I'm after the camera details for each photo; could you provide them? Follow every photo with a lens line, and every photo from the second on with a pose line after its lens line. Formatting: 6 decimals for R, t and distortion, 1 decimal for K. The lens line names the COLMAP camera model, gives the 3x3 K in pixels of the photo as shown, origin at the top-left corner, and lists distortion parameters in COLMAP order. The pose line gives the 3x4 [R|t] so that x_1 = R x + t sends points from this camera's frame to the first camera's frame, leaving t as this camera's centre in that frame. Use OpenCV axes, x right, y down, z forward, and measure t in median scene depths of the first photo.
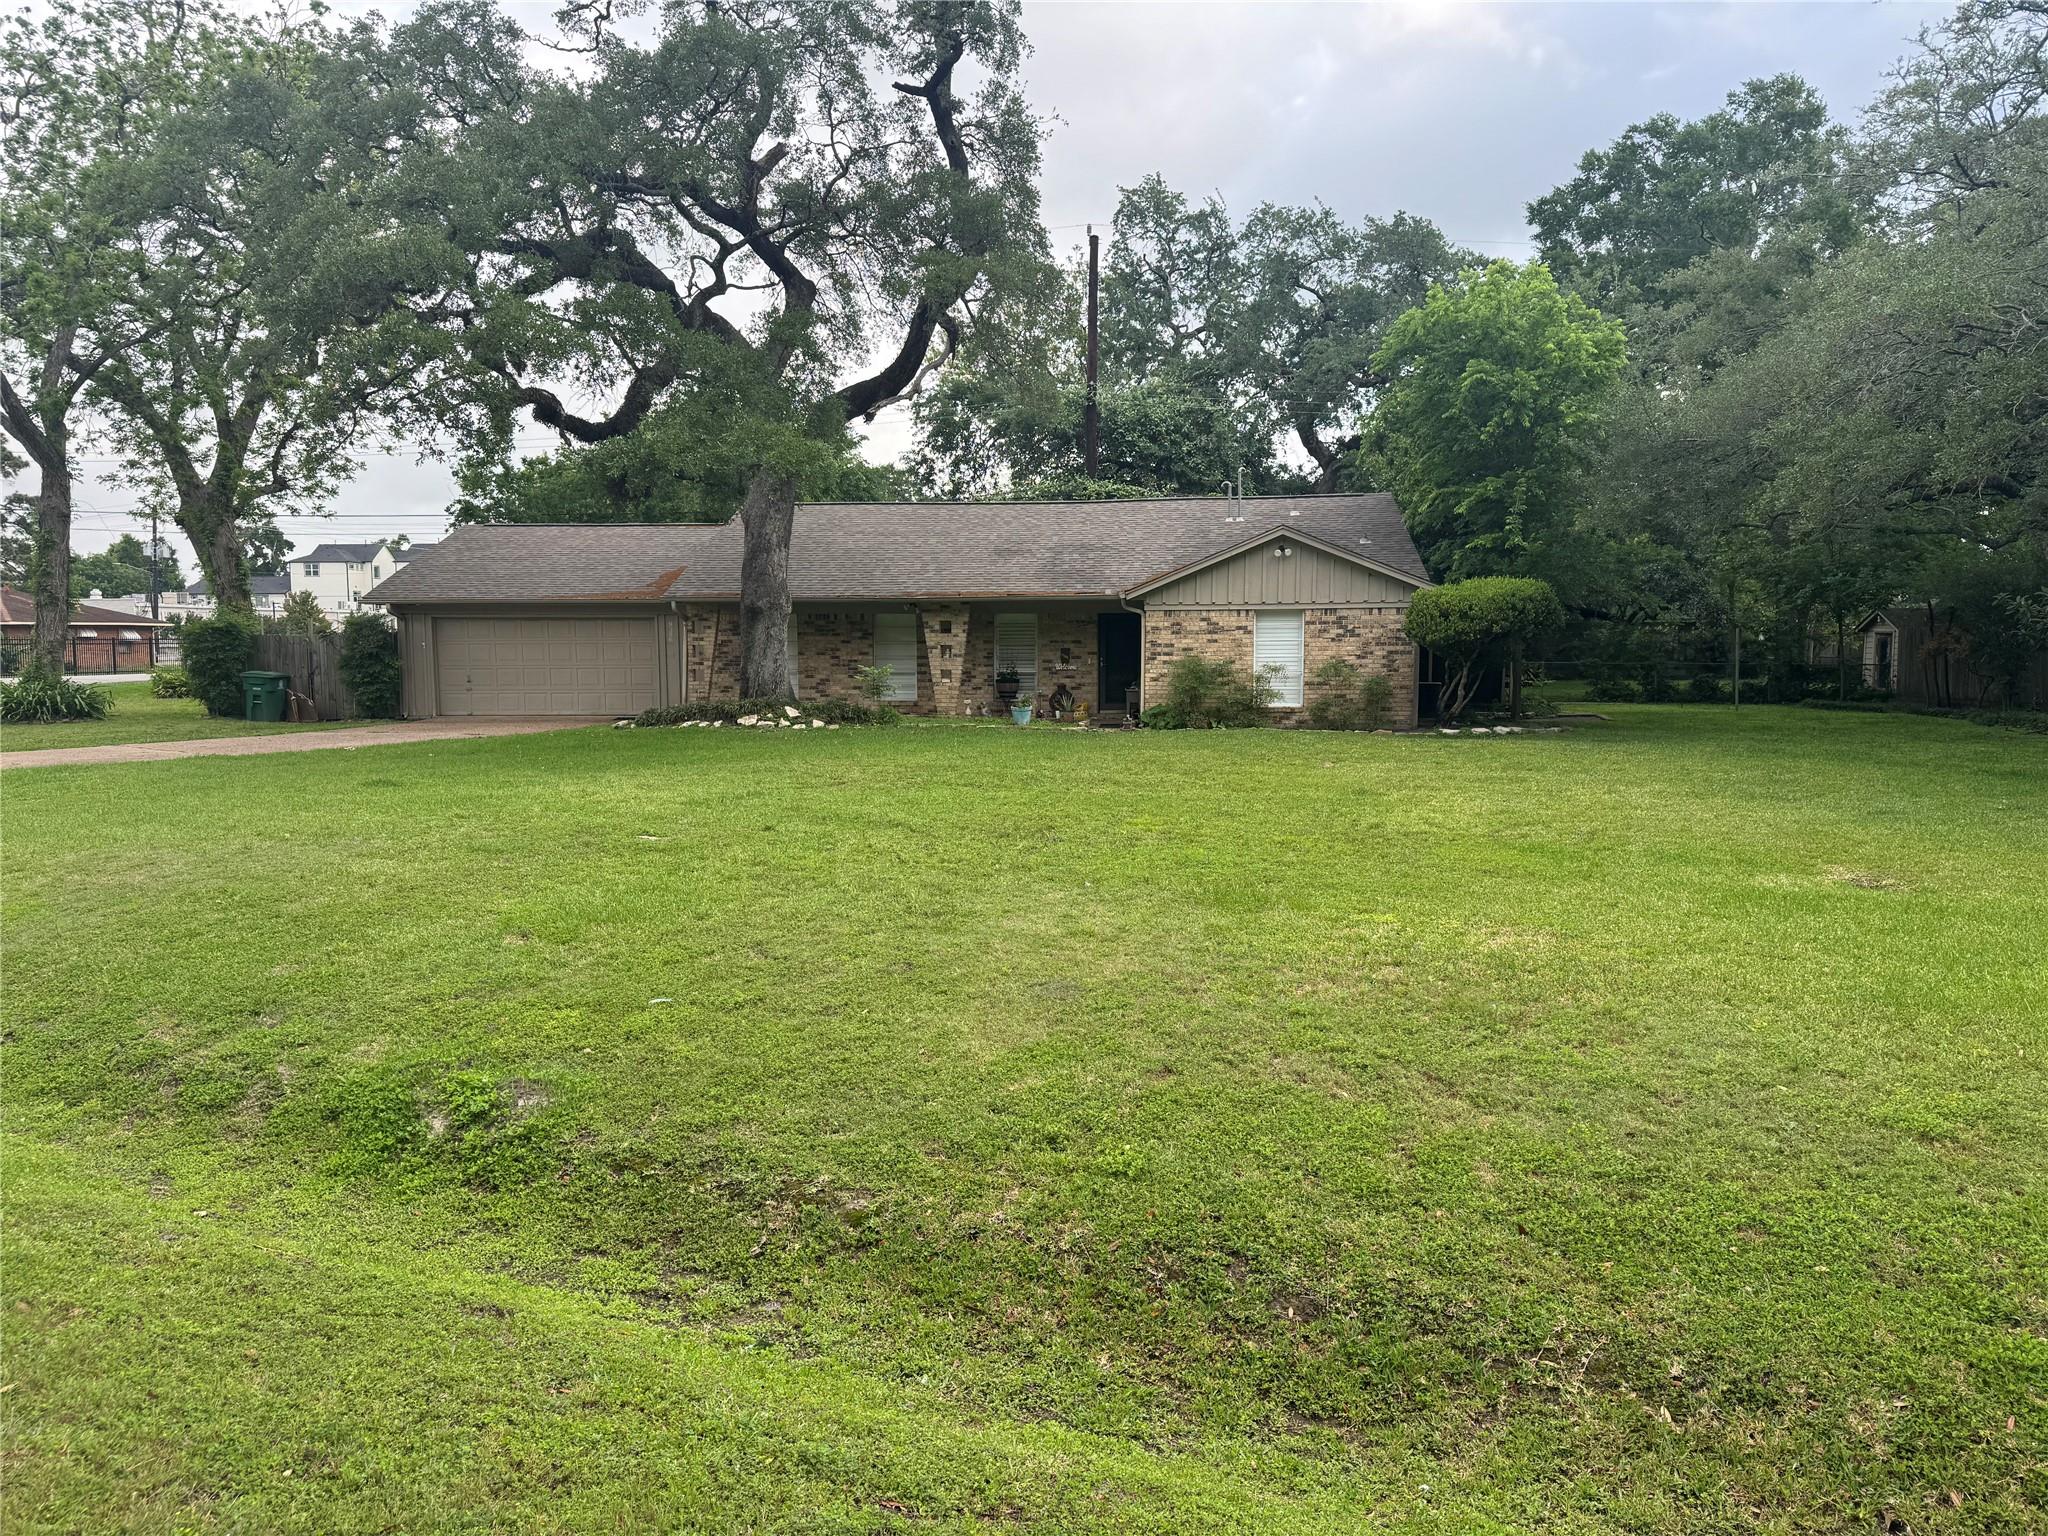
lens RADIAL K [[1437.4, 0, 1023.0], [0, 1437.4, 768.7], [0, 0, 1]] dist [0.001869, 0.000584]
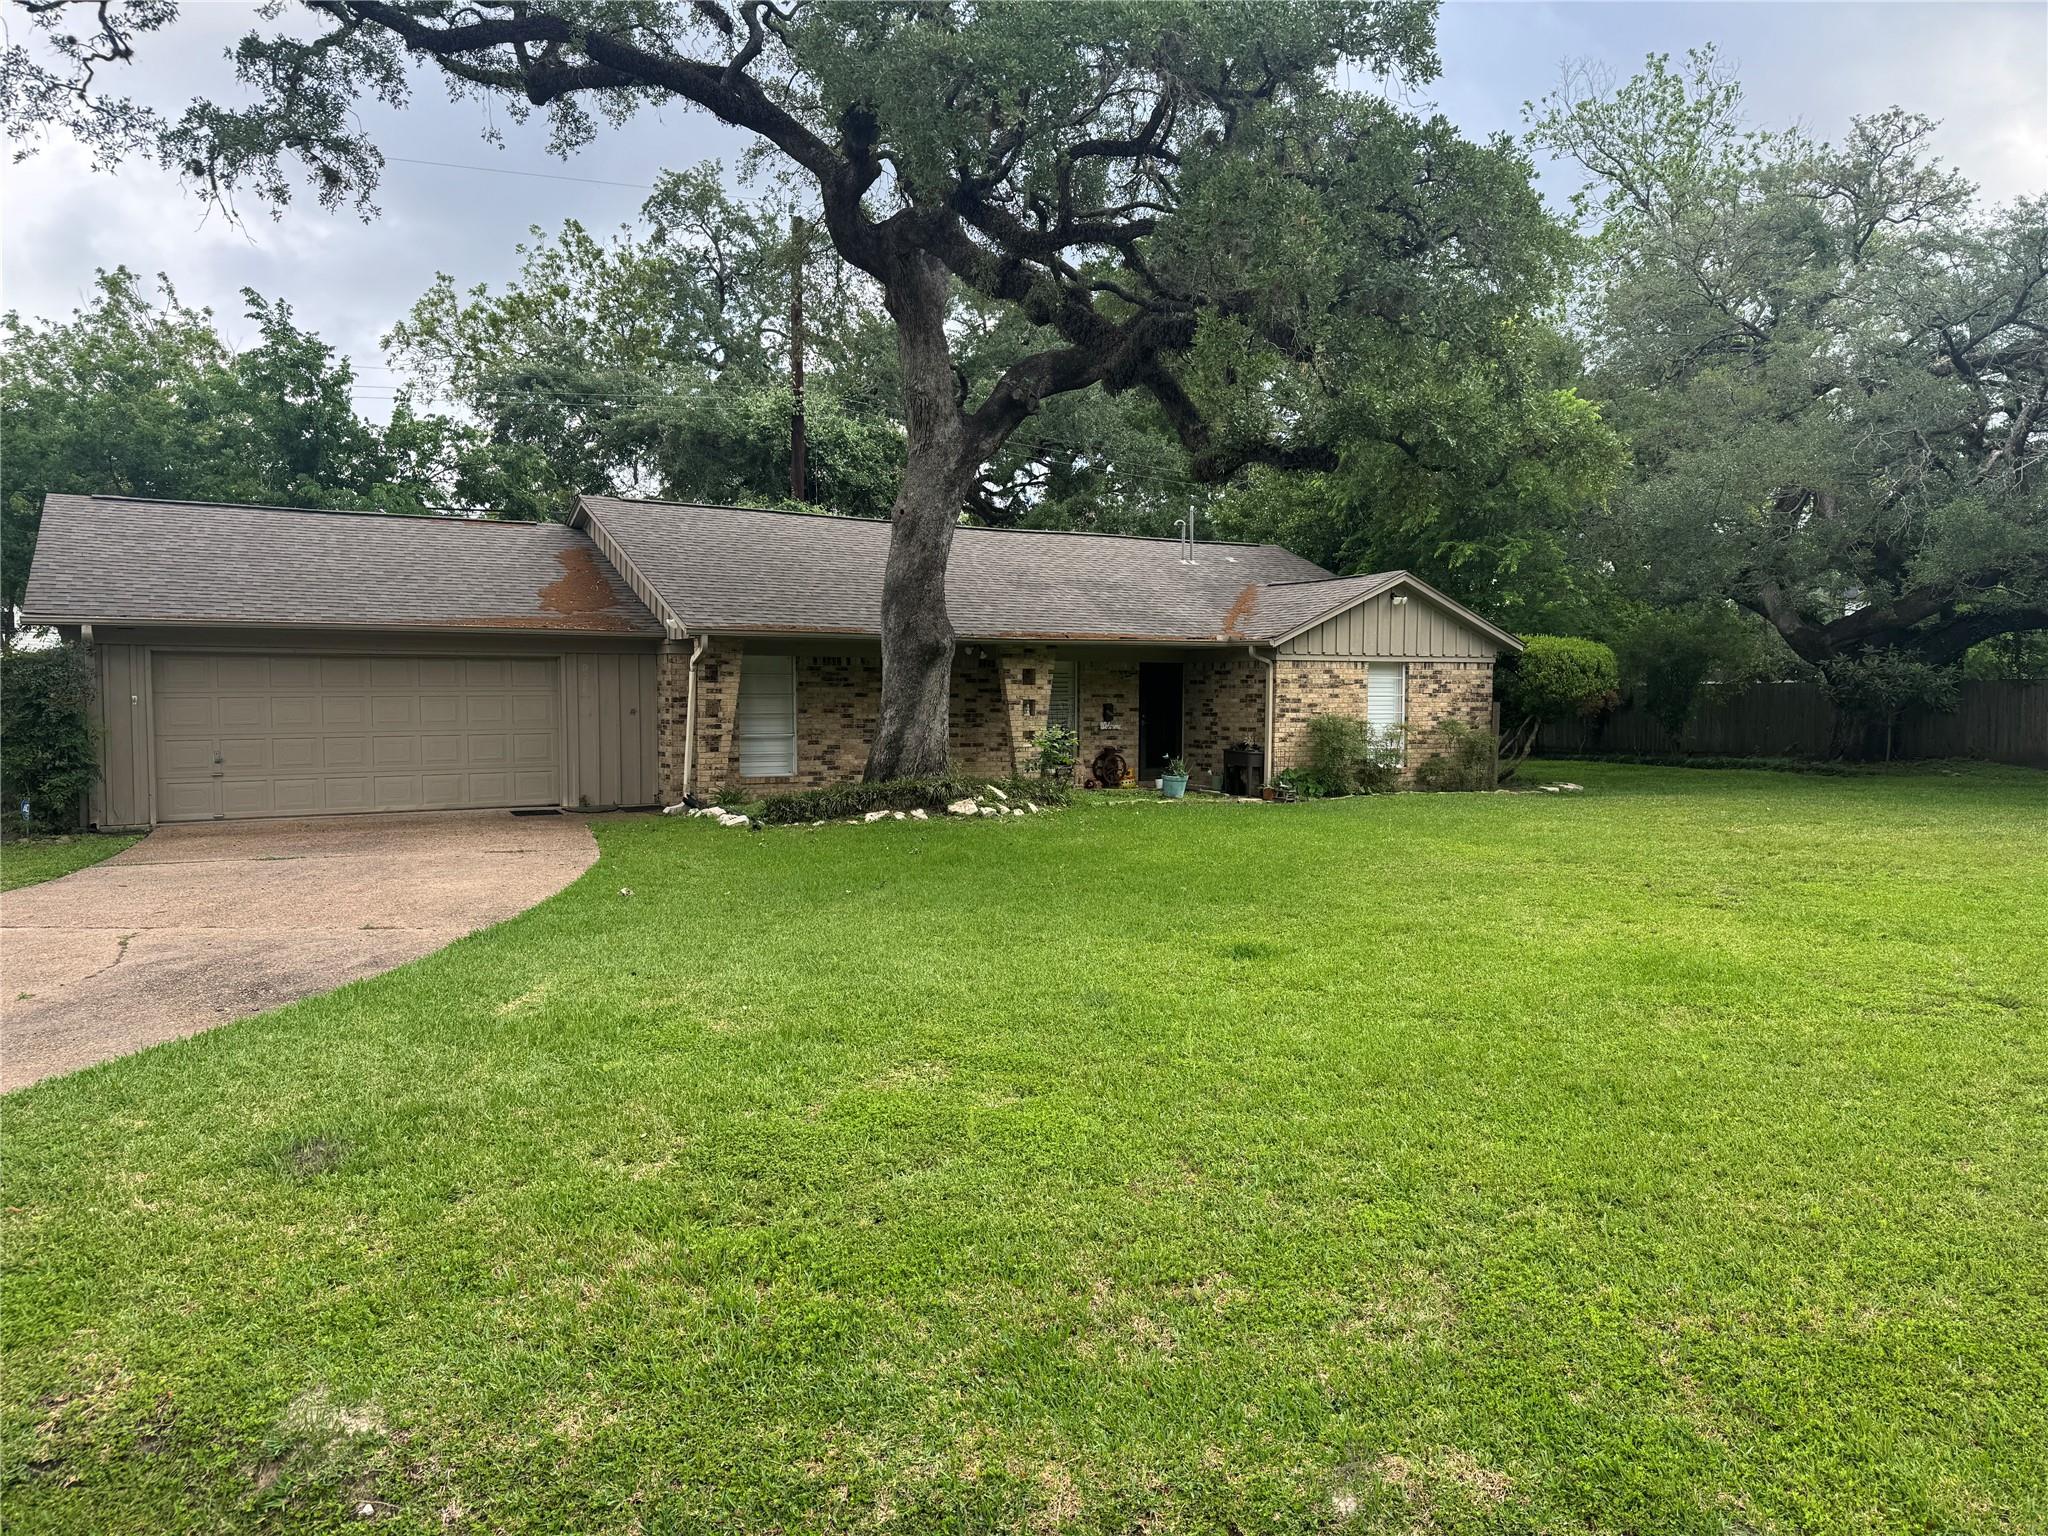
lens RADIAL K [[1437.4, 0, 1024.0], [0, 1437.4, 763.5], [0, 0, 1]] dist [0.001869, 0.000584]
pose [[0.824887, -0.022868, 0.564835, -0.499042], [0.044988, 0.998668, -0.025268, -0.031689], [-0.563504, 0.046255, 0.824817, 0.357855]]
